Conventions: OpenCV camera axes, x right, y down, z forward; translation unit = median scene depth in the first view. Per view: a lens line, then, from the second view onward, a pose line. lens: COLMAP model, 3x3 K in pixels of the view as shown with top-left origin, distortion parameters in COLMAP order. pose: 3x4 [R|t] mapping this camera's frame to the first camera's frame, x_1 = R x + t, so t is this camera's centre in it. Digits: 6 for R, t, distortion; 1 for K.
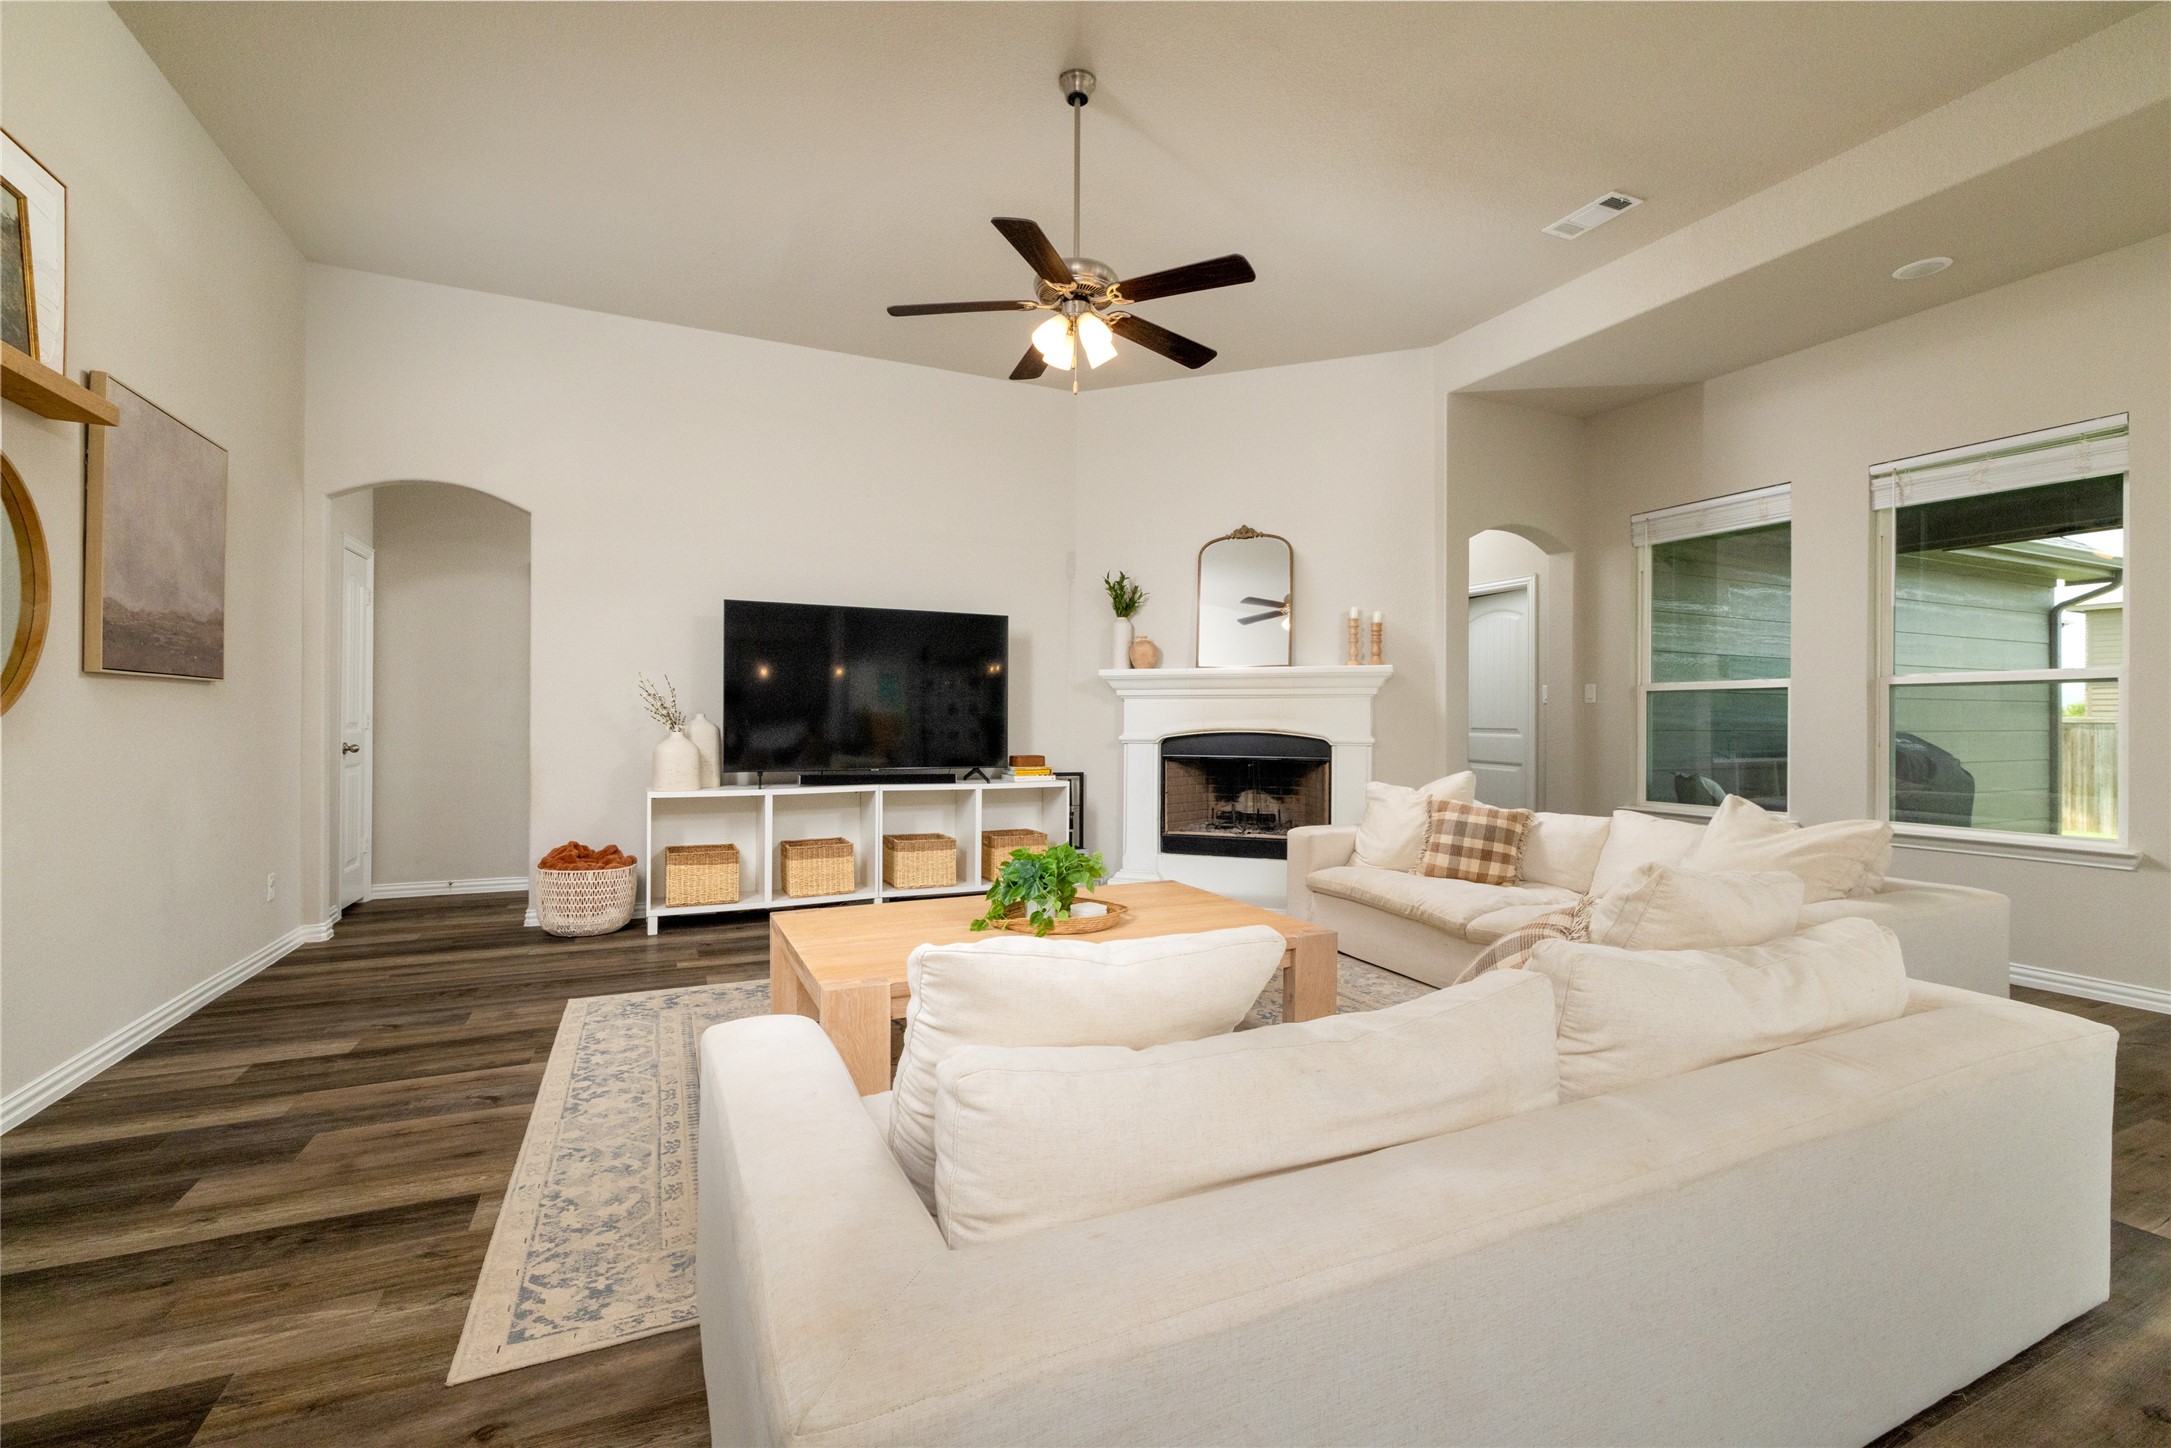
lens RADIAL K [[929.0, 0, 1080.5], [0, 929.0, 718.3], [0, 0, 1]] dist [-0.001507, 0.000923]
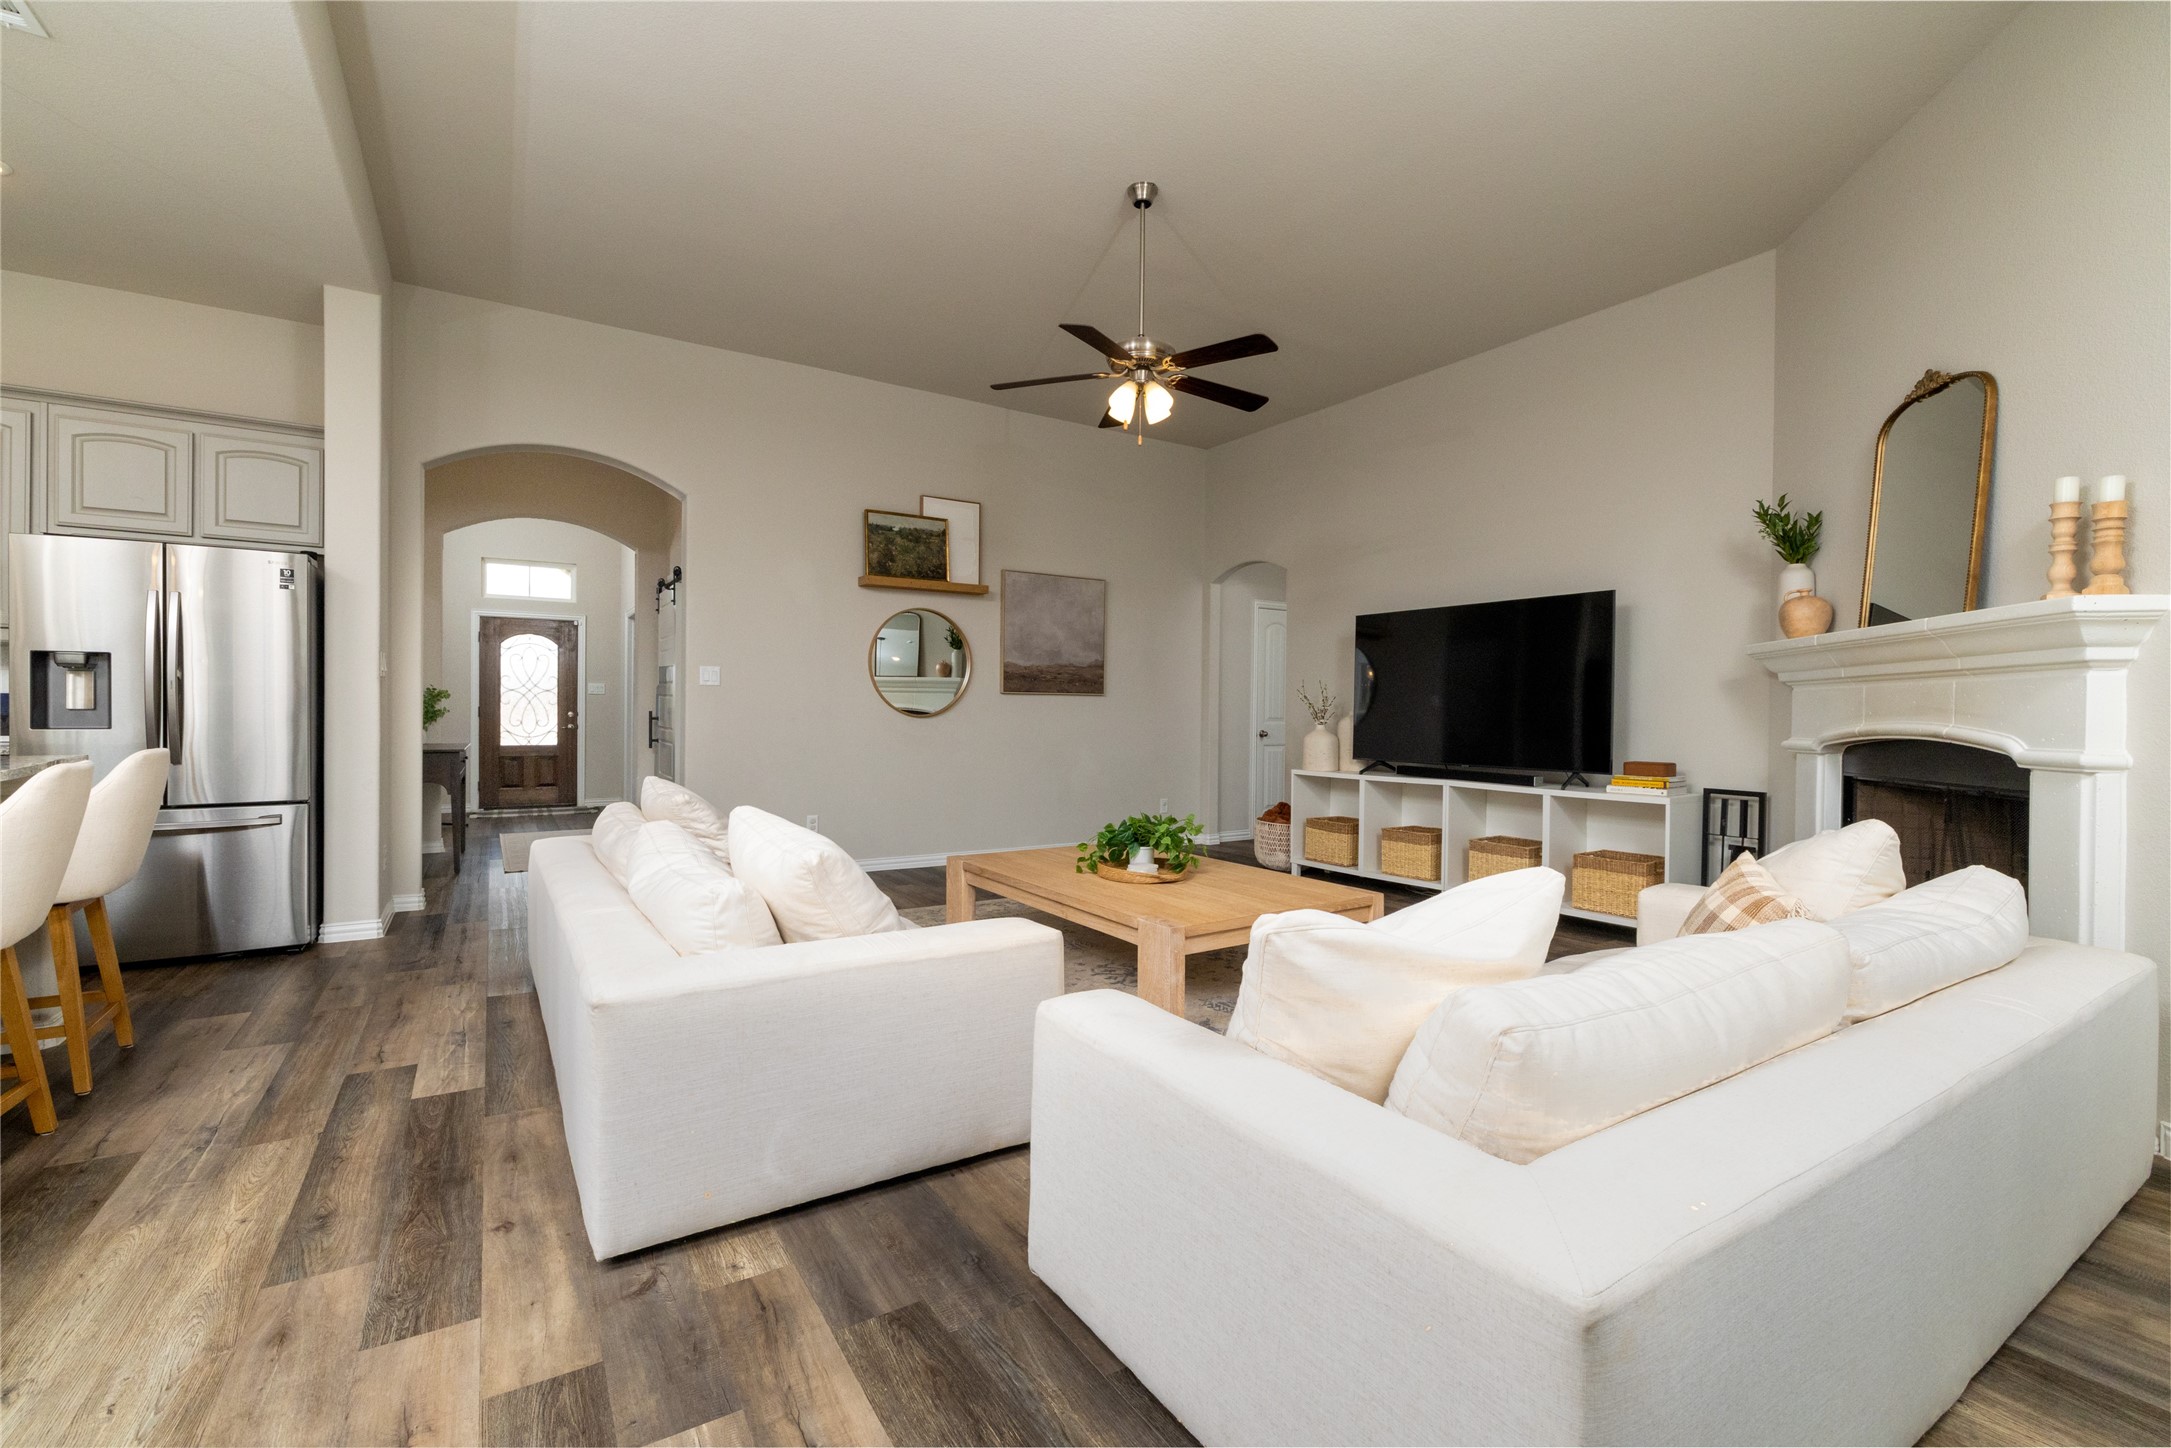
lens RADIAL K [[929.0, 0, 1080.5], [0, 929.0, 718.3], [0, 0, 1]] dist [-0.001507, 0.000923]
pose [[0.131053, 0.003574, -0.991369, 1.009393], [-0.006599, 0.999974, 0.002733, 0.006044], [0.991353, 0.006184, 0.131073, 0.641560]]
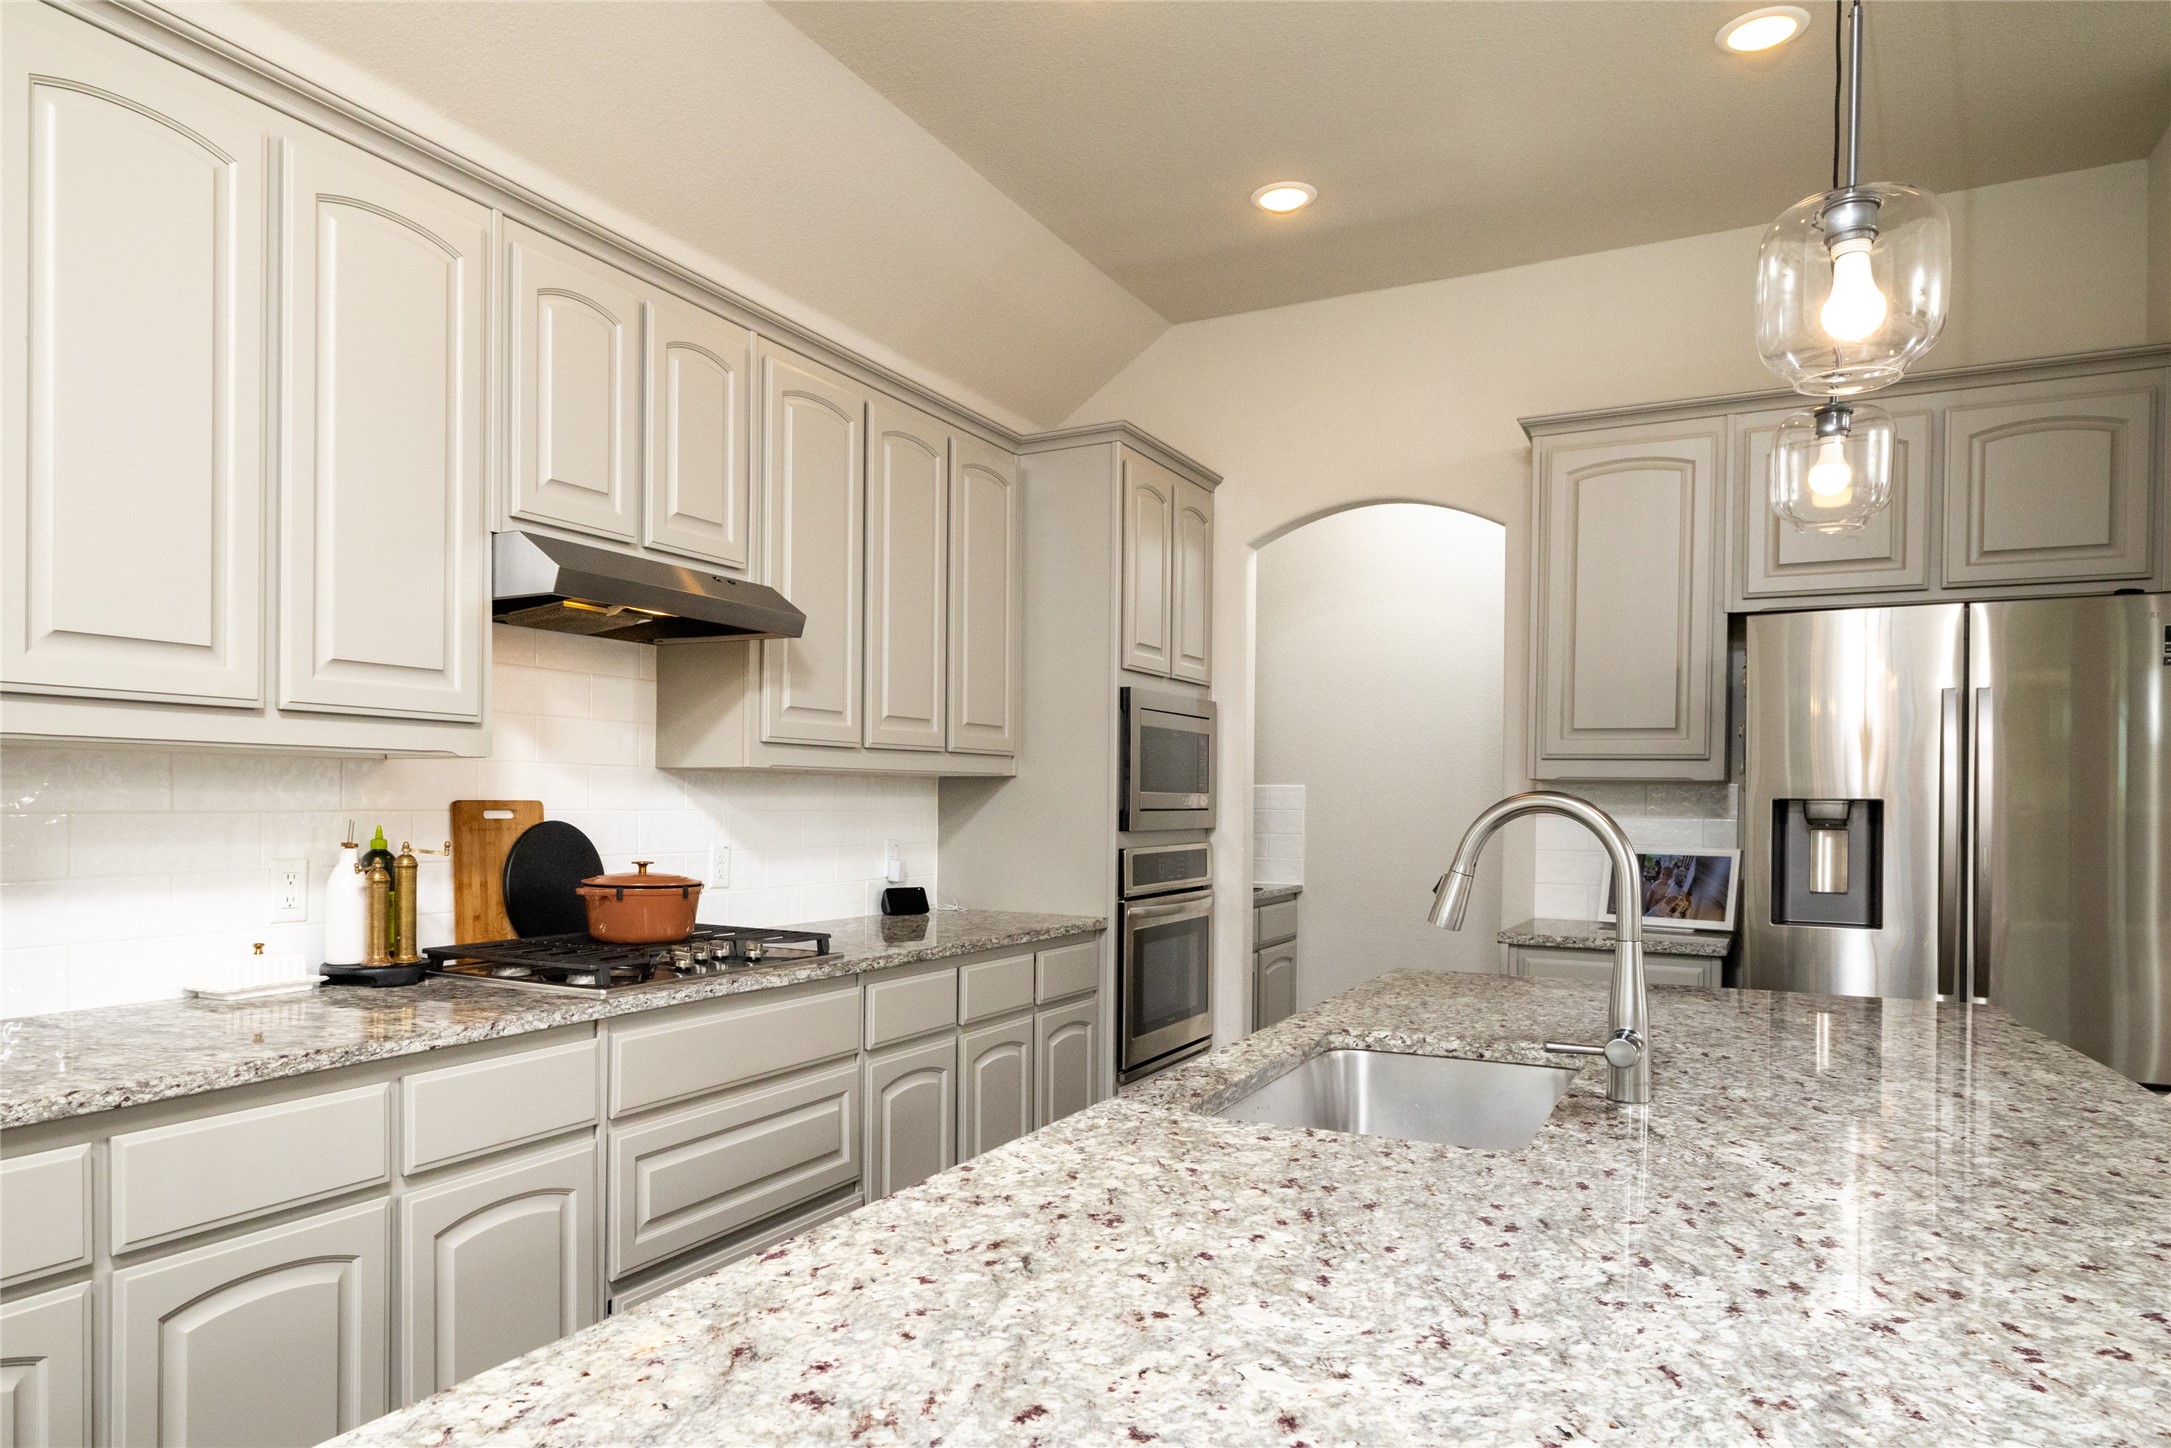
lens RADIAL K [[1366.9, 0, 999.3], [0, 1366.9, 818.0], [0, 0, 1]] dist [-0.002219, 0.000097]
pose [[-0.801859, -0.006870, -0.597474, 0.852929], [-0.013593, 0.999885, 0.006746, -0.039925], [0.597359, 0.013531, -0.801860, 0.111165]]
